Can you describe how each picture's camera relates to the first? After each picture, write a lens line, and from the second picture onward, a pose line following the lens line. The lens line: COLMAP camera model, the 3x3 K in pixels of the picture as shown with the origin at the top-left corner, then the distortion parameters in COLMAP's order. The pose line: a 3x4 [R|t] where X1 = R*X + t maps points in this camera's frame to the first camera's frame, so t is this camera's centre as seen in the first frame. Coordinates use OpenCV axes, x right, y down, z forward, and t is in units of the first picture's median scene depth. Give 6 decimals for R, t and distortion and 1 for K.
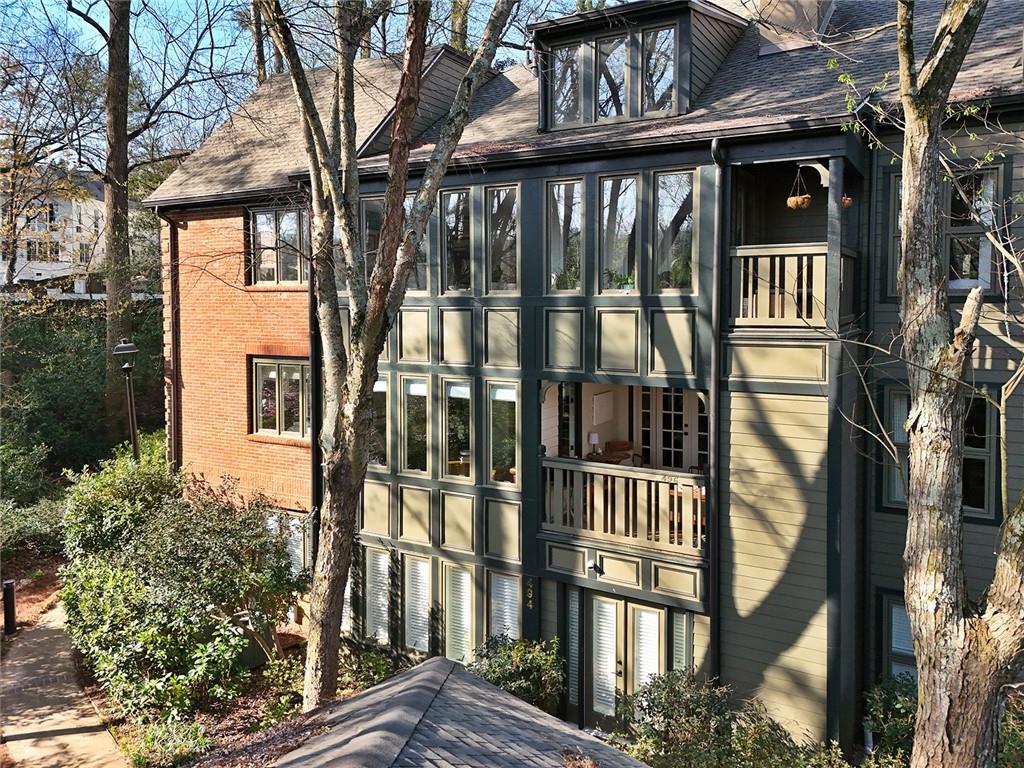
lens RADIAL K [[715.2, 0, 529.0], [0, 715.2, 375.9], [0, 0, 1]] dist [0.033111, -0.006050]
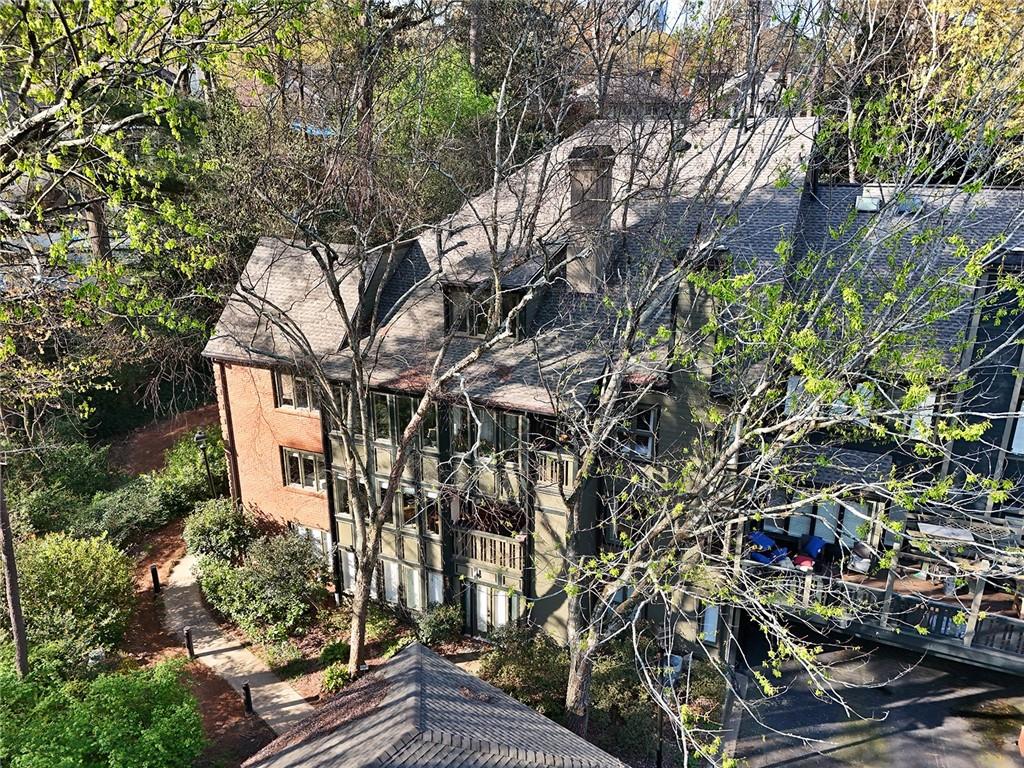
lens RADIAL K [[715.2, 0, 511.7], [0, 715.2, 384.2], [0, 0, 1]] dist [0.033111, -0.006050]
pose [[0.994087, -0.032765, 0.103529, -0.009474], [0.002784, 0.960769, 0.277335, -0.841112], [-0.108554, -0.275406, 0.955179, -0.882865]]
